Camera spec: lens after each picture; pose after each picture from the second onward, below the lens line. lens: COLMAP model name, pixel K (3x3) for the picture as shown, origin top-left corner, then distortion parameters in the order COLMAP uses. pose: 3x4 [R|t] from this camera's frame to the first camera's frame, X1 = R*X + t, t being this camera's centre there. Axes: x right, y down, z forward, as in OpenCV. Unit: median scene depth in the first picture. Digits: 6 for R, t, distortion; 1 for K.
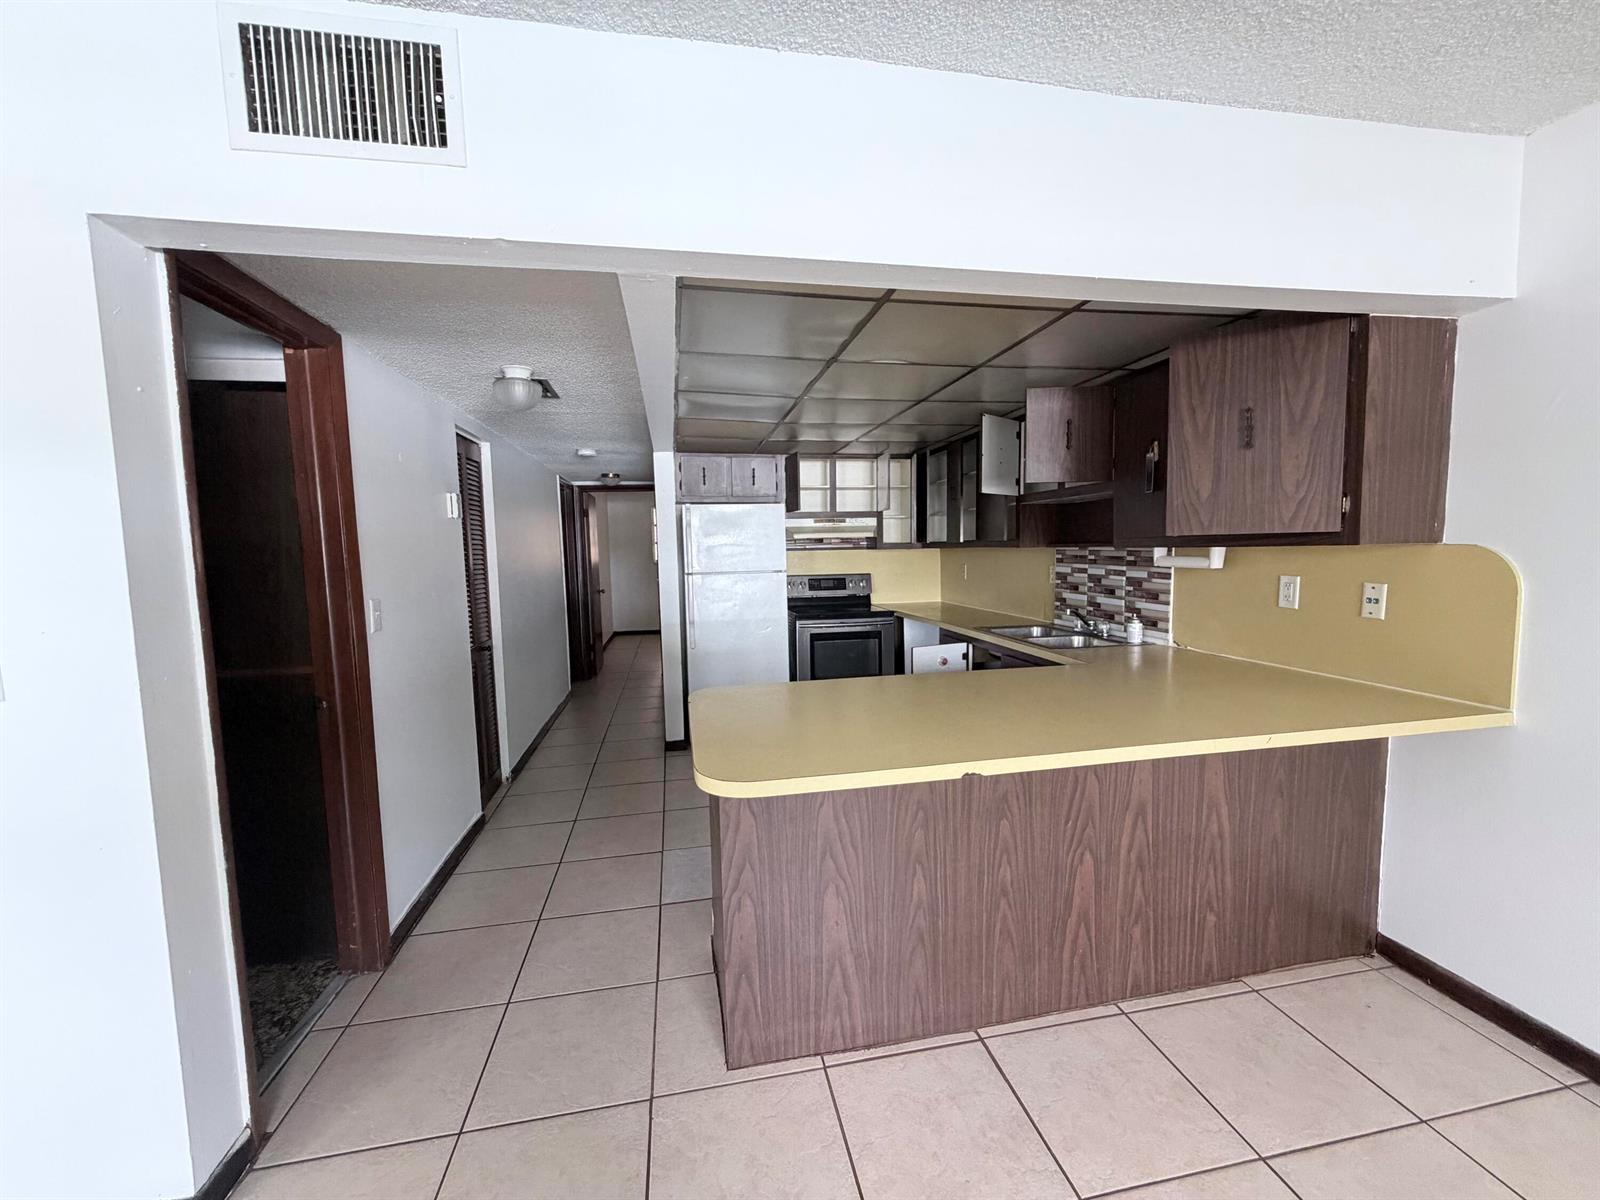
lens RADIAL K [[639.9, 0, 802.4], [0, 639.9, 601.7], [0, 0, 1]] dist [-0.002363, 0.000820]
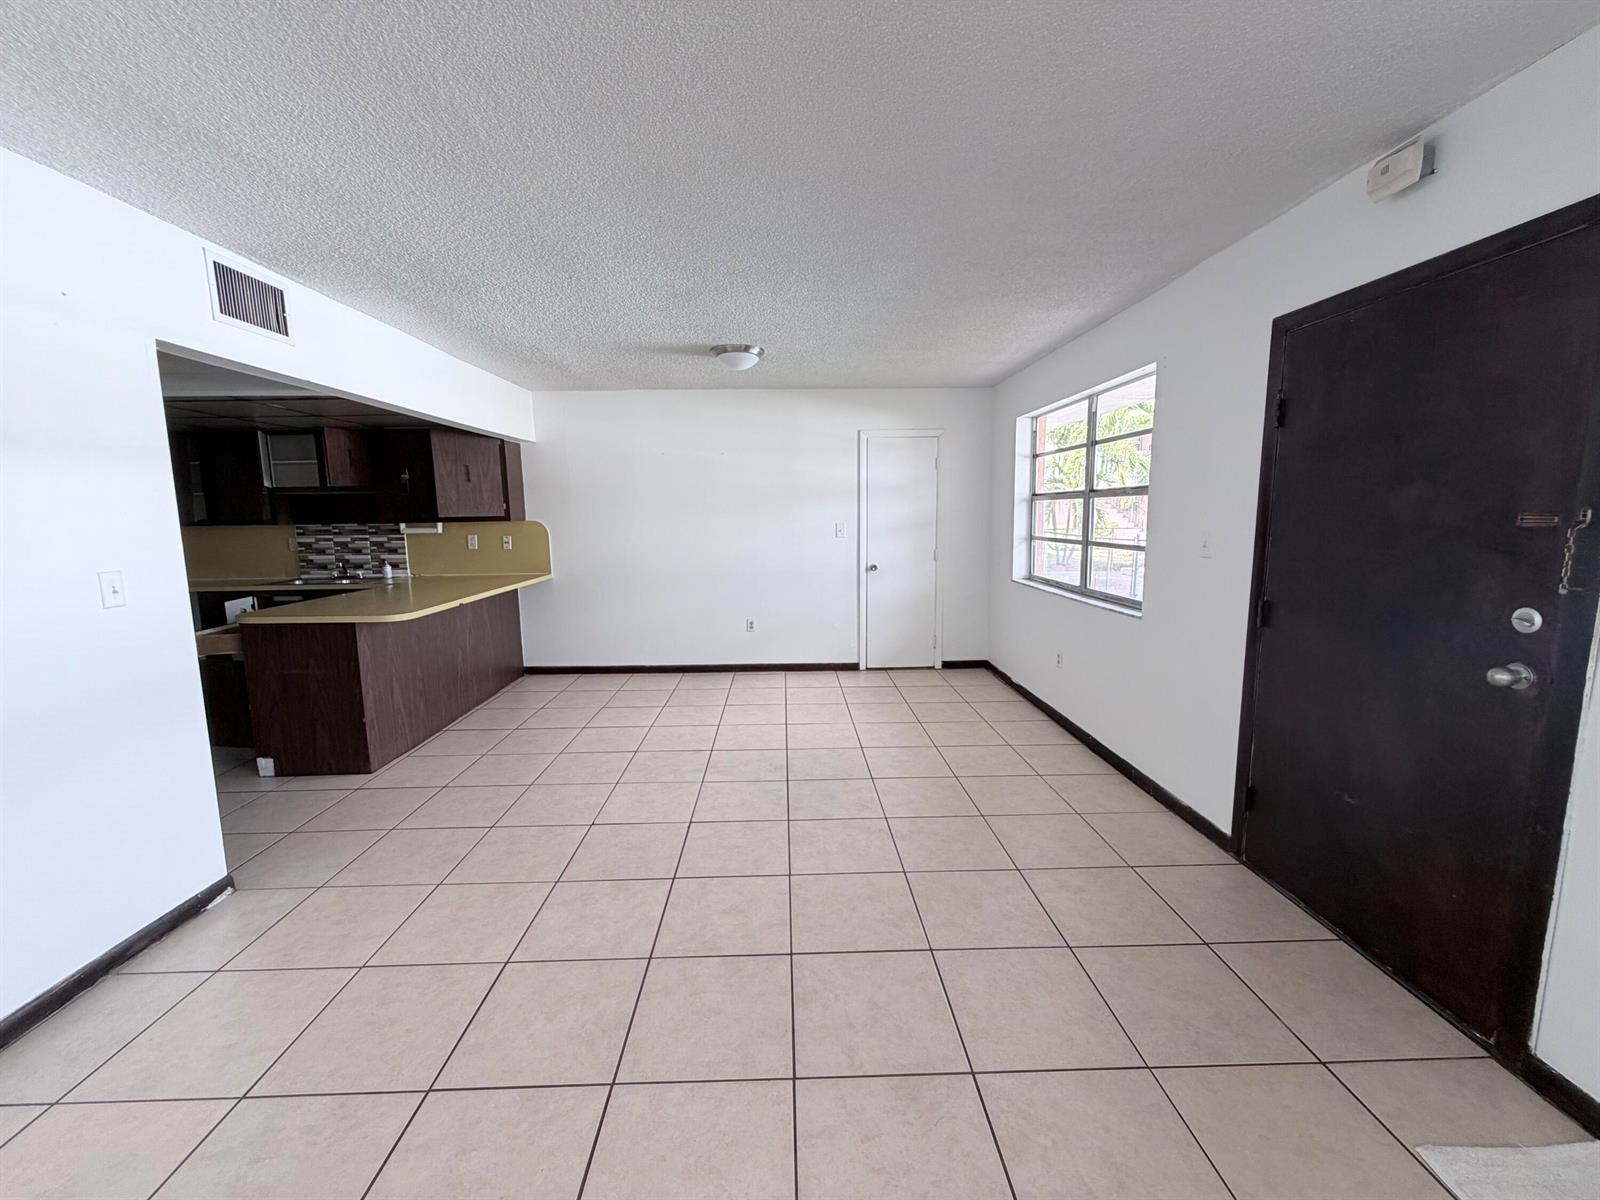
lens RADIAL K [[639.9, 0, 794.6], [0, 639.9, 599.3], [0, 0, 1]] dist [-0.002363, 0.000820]
pose [[0.171953, -0.115543, 0.978306, -1.080184], [0.096120, 0.990327, 0.100068, 0.057173], [-0.980405, 0.076828, 0.181396, -0.446474]]
